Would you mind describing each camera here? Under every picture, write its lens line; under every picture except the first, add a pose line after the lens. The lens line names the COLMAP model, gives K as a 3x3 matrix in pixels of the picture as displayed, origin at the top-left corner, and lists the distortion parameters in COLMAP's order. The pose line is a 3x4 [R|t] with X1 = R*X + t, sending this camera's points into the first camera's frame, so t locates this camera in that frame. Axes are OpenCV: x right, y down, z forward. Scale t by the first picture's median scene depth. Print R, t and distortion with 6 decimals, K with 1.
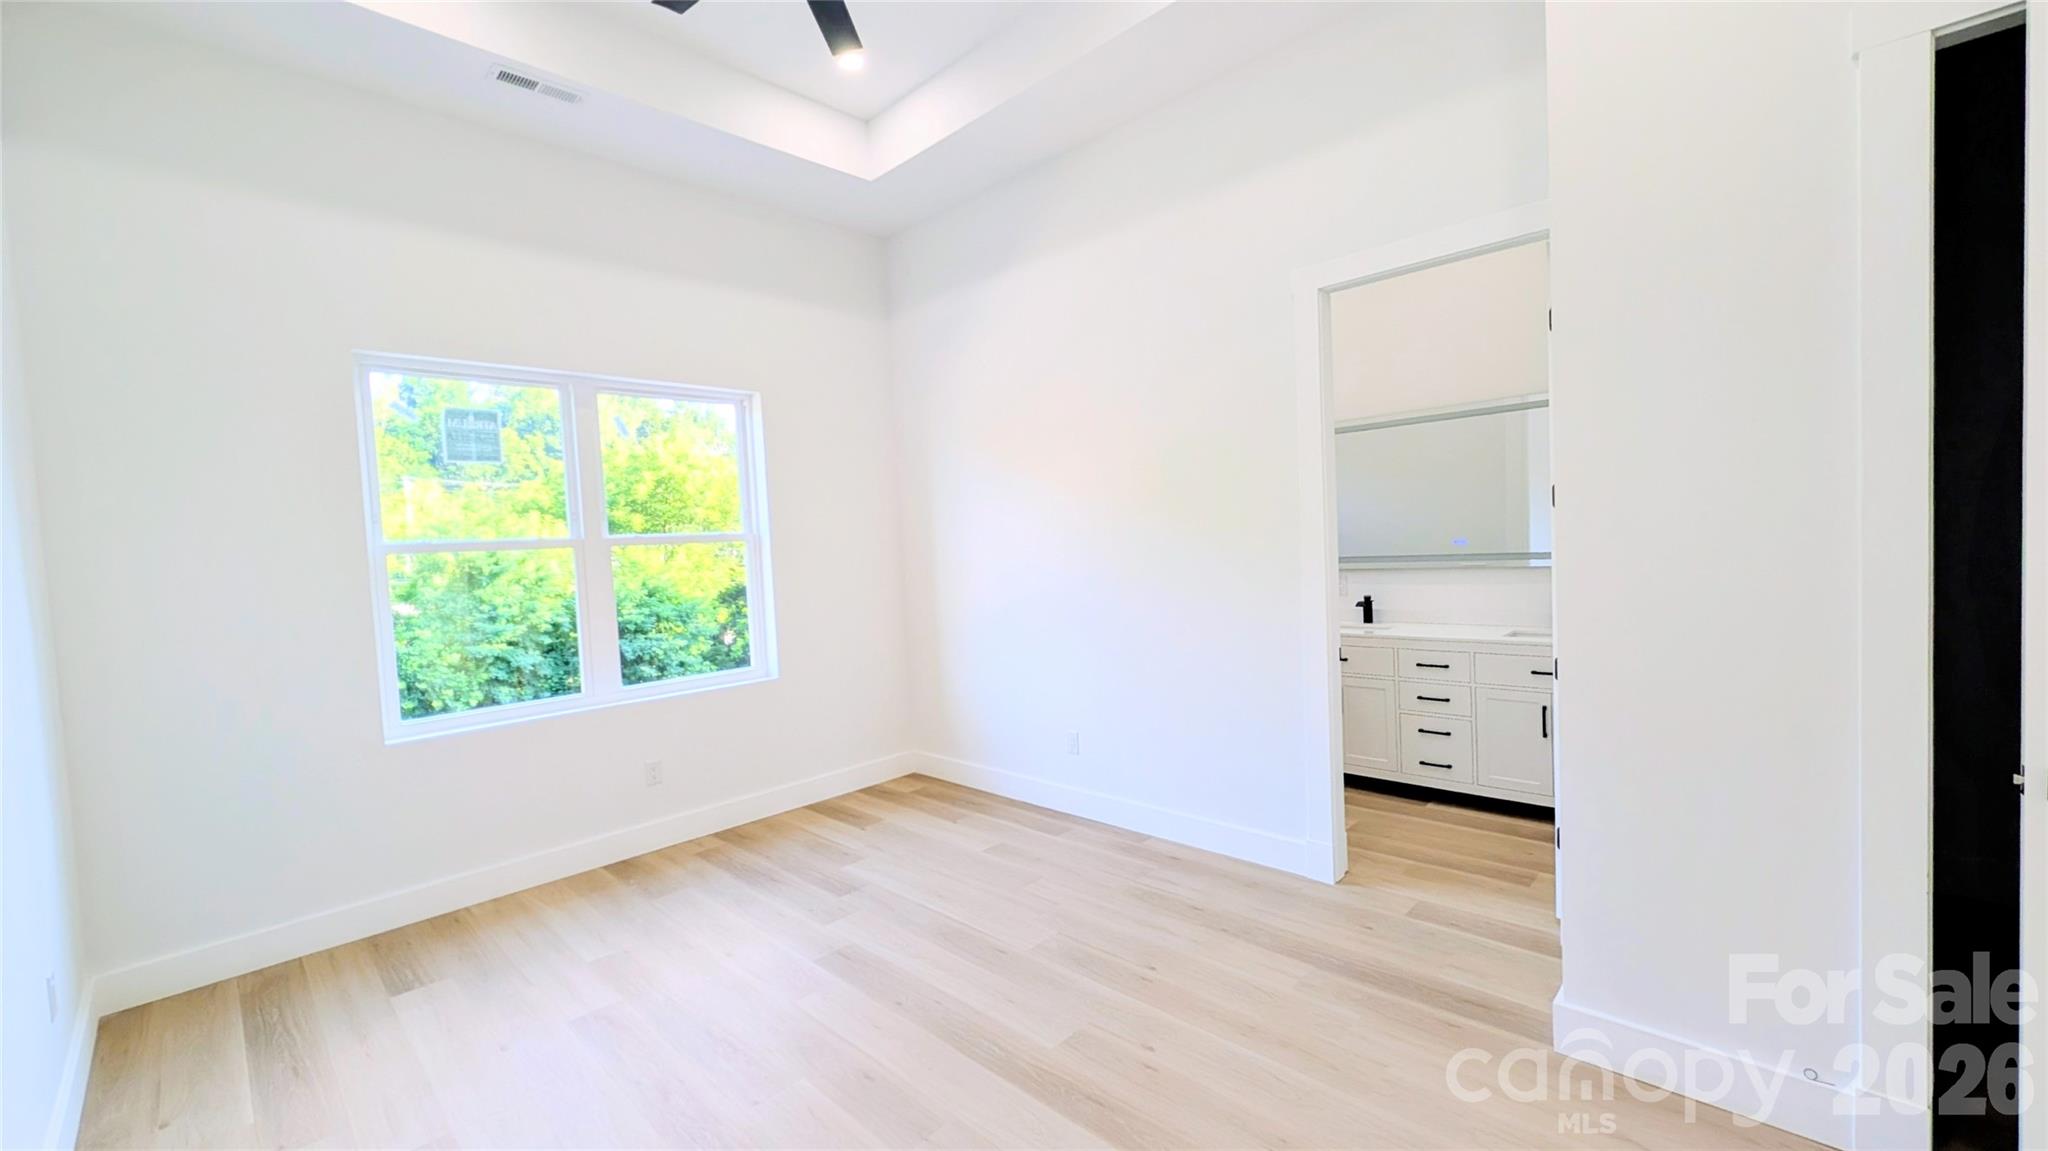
lens RADIAL K [[742.8, 0, 1024.0], [0, 742.8, 575.5], [0, 0, 1]] dist [-0.000339, 0.000001]
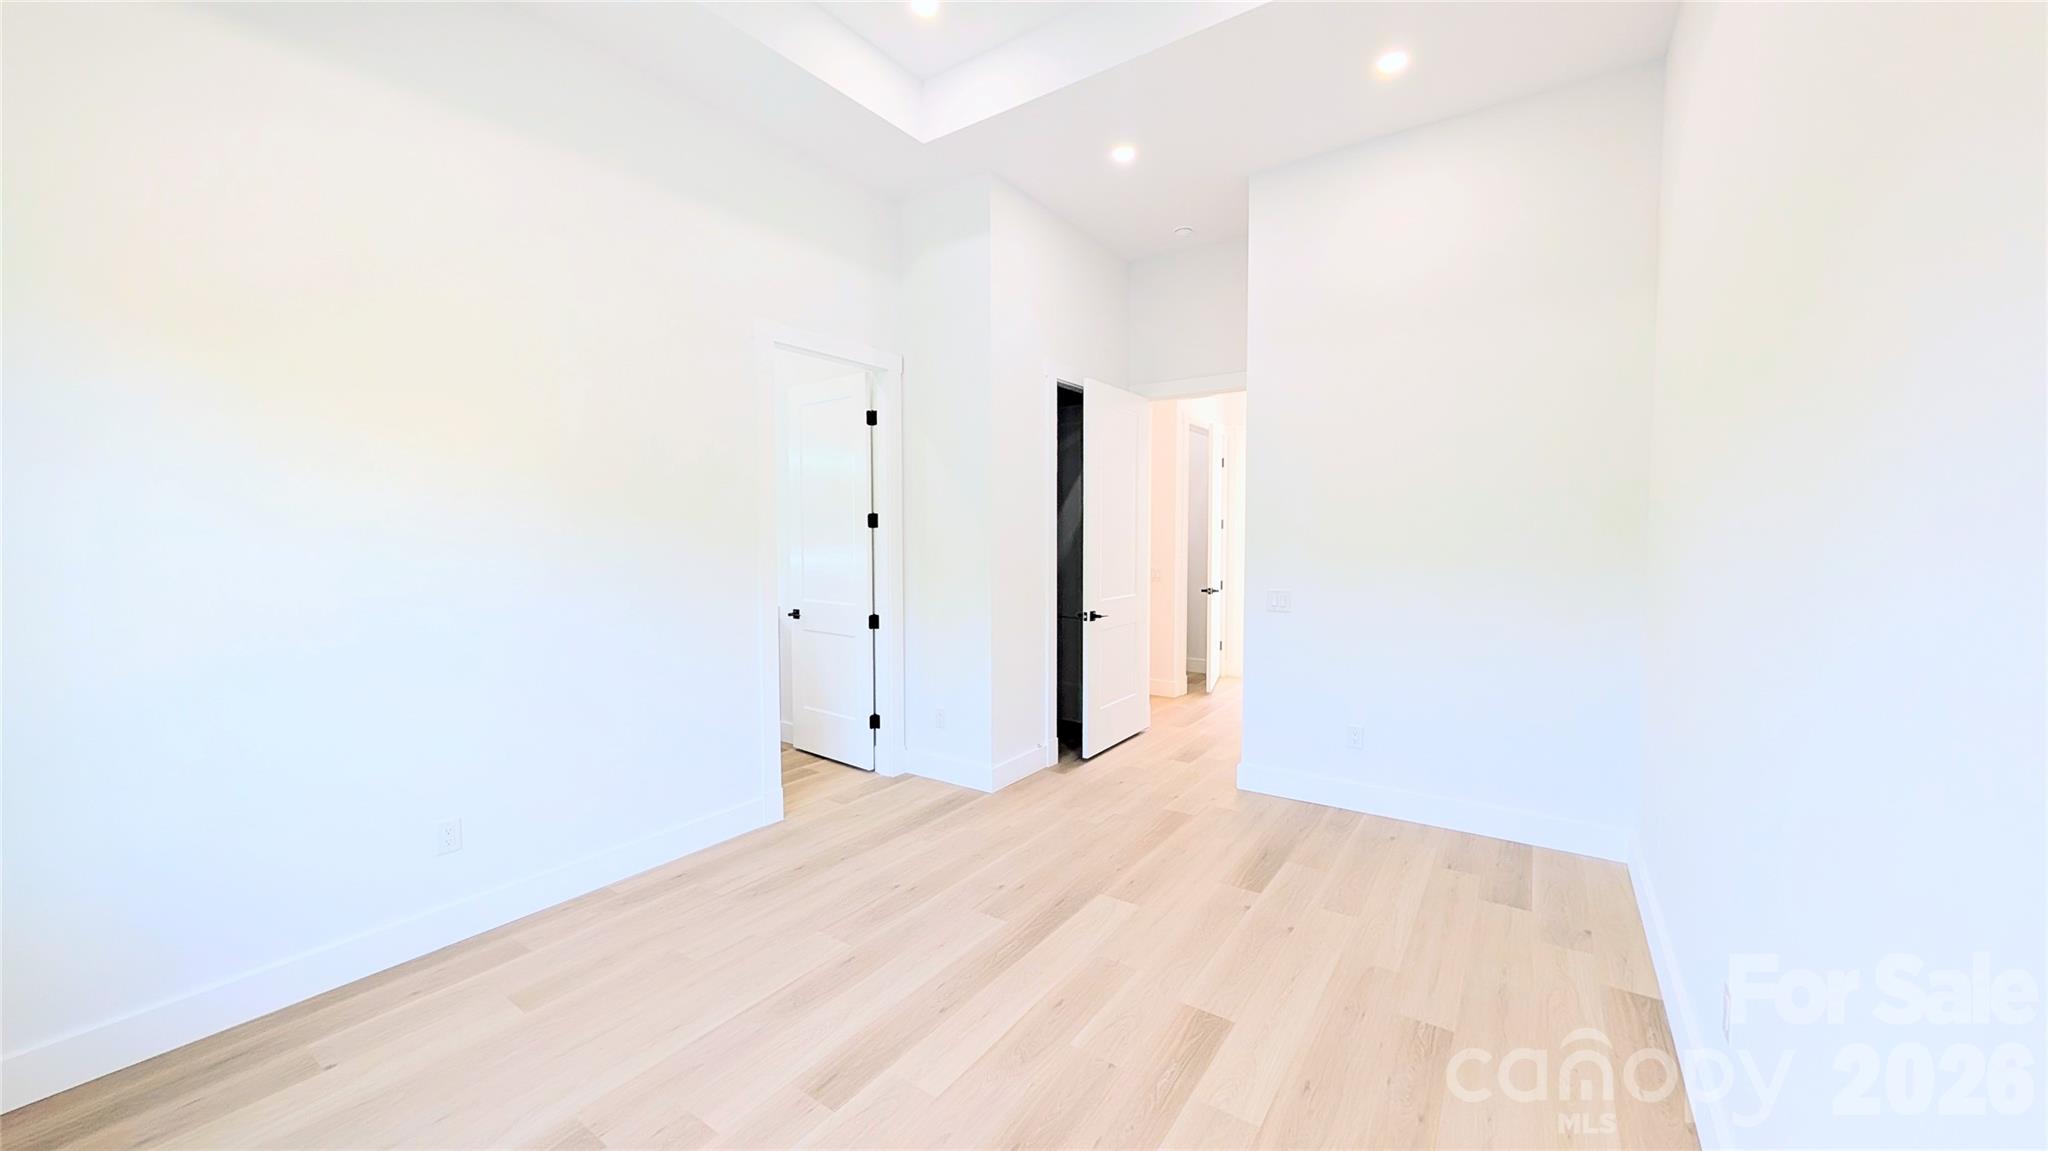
lens RADIAL K [[742.8, 0, 1024.0], [0, 742.8, 575.5], [0, 0, 1]] dist [-0.000339, 0.000001]
pose [[-0.149939, -0.006888, 0.988671, -0.954419], [0.034436, 0.999333, 0.012185, 0.017299], [-0.988095, 0.035873, -0.149602, 0.877453]]
